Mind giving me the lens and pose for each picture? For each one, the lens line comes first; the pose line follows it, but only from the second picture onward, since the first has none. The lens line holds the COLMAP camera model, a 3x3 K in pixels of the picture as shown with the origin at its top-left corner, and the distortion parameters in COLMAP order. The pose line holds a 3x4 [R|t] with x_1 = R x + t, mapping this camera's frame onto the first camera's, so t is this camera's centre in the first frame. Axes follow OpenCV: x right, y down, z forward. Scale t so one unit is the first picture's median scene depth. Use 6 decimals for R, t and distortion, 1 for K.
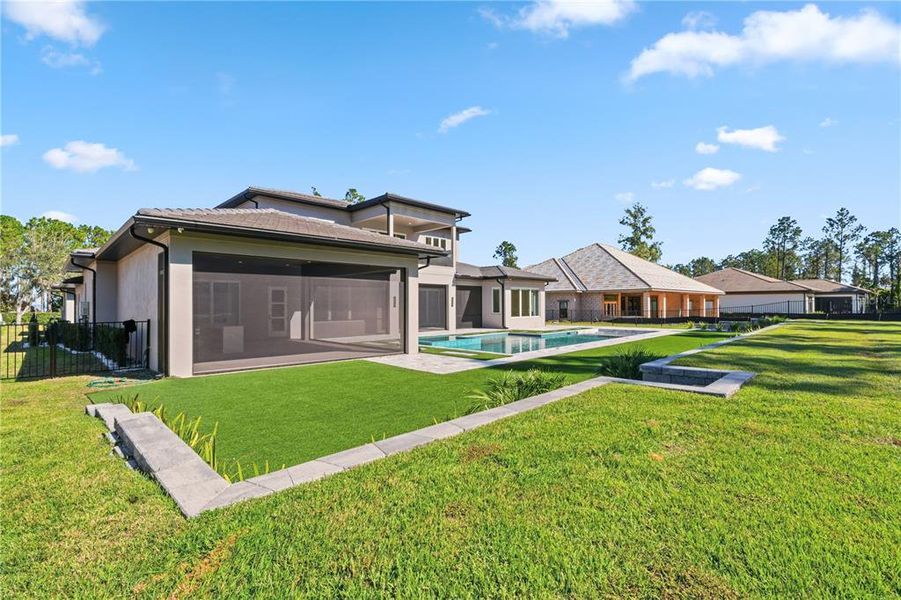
lens RADIAL K [[410.9, 0, 442.2], [0, 410.9, 302.4], [0, 0, 1]] dist [-0.004729, 0.000826]
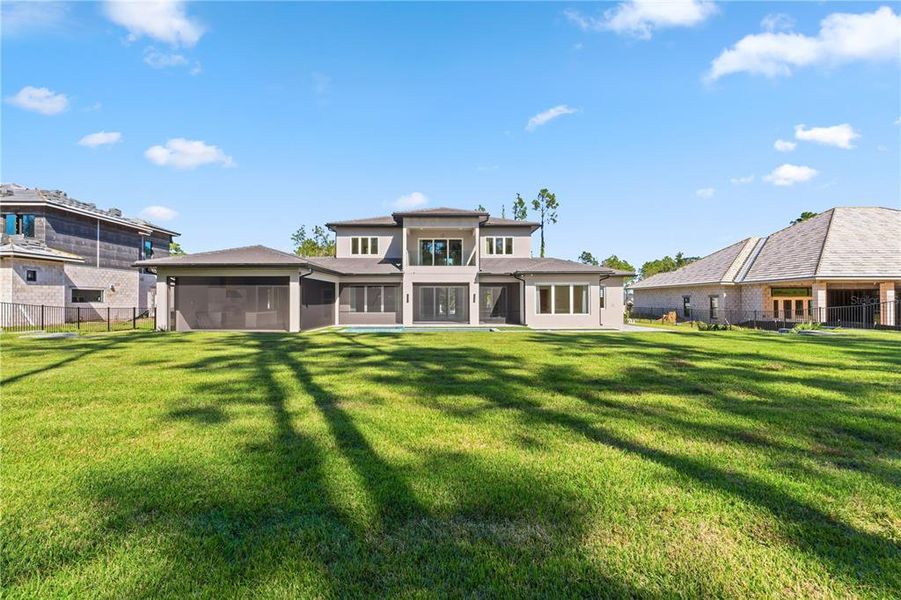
lens RADIAL K [[410.9, 0, 454.7], [0, 410.9, 301.3], [0, 0, 1]] dist [-0.004729, 0.000826]
pose [[0.731336, 0.005976, -0.681991, 0.485497], [0.001247, 0.999948, 0.010100, -0.002498], [0.682016, -0.008237, 0.731291, 0.110057]]
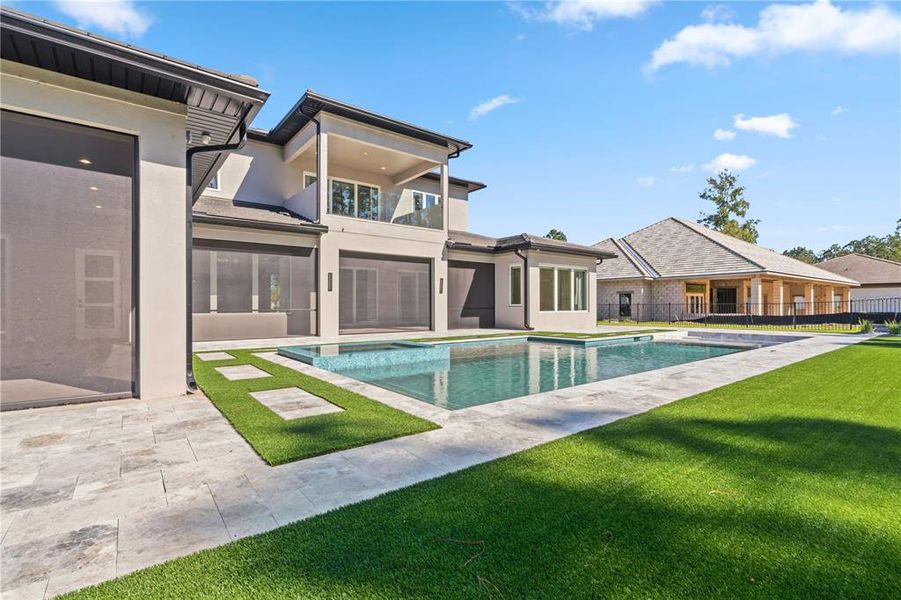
lens RADIAL K [[410.9, 0, 432.9], [0, 410.9, 312.4], [0, 0, 1]] dist [-0.004729, 0.000826]
pose [[0.990102, 0.006458, -0.140201, 0.066713], [-0.003184, 0.999717, 0.023566, 0.016347], [0.140314, -0.022886, 0.989843, 0.251048]]
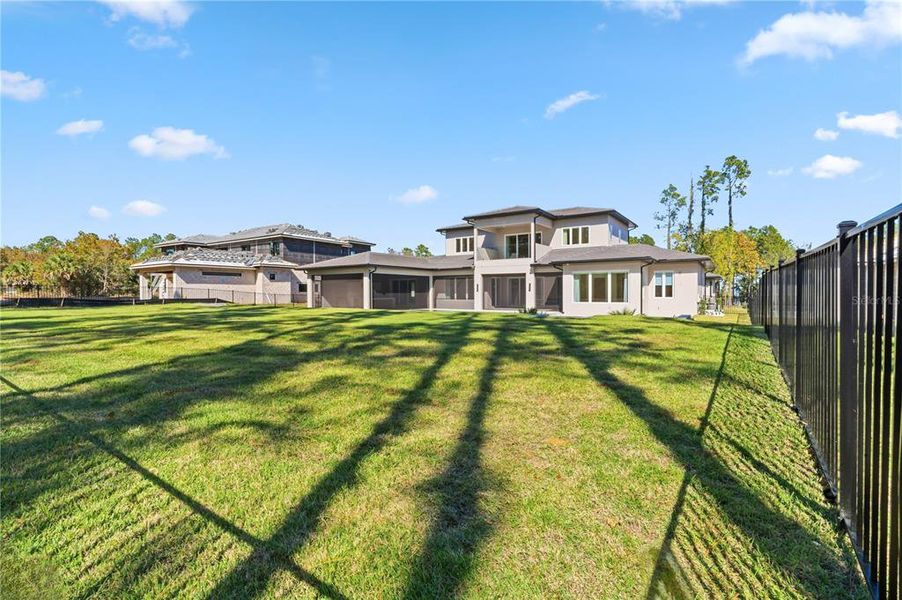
lens RADIAL K [[411.4, 0, 458.6], [0, 411.4, 294.2], [0, 0, 1]] dist [-0.004729, 0.000826]
pose [[0.201493, 0.009848, -0.979441, 0.765325], [0.007970, 0.999900, 0.011693, 0.002317], [0.979458, -0.010162, 0.201394, 0.369916]]
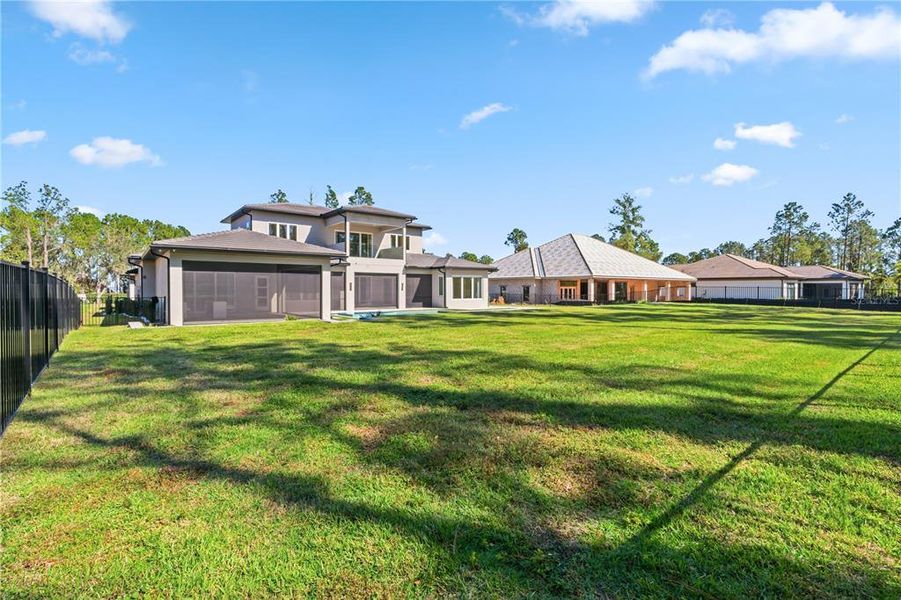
lens RADIAL K [[410.9, 0, 436.8], [0, 410.9, 298.0], [0, 0, 1]] dist [-0.004729, 0.000826]
pose [[0.993805, 0.007770, -0.110863, 0.183045], [-0.004585, 0.999570, 0.028961, -0.002427], [0.111040, -0.028274, 0.993414, -0.179768]]
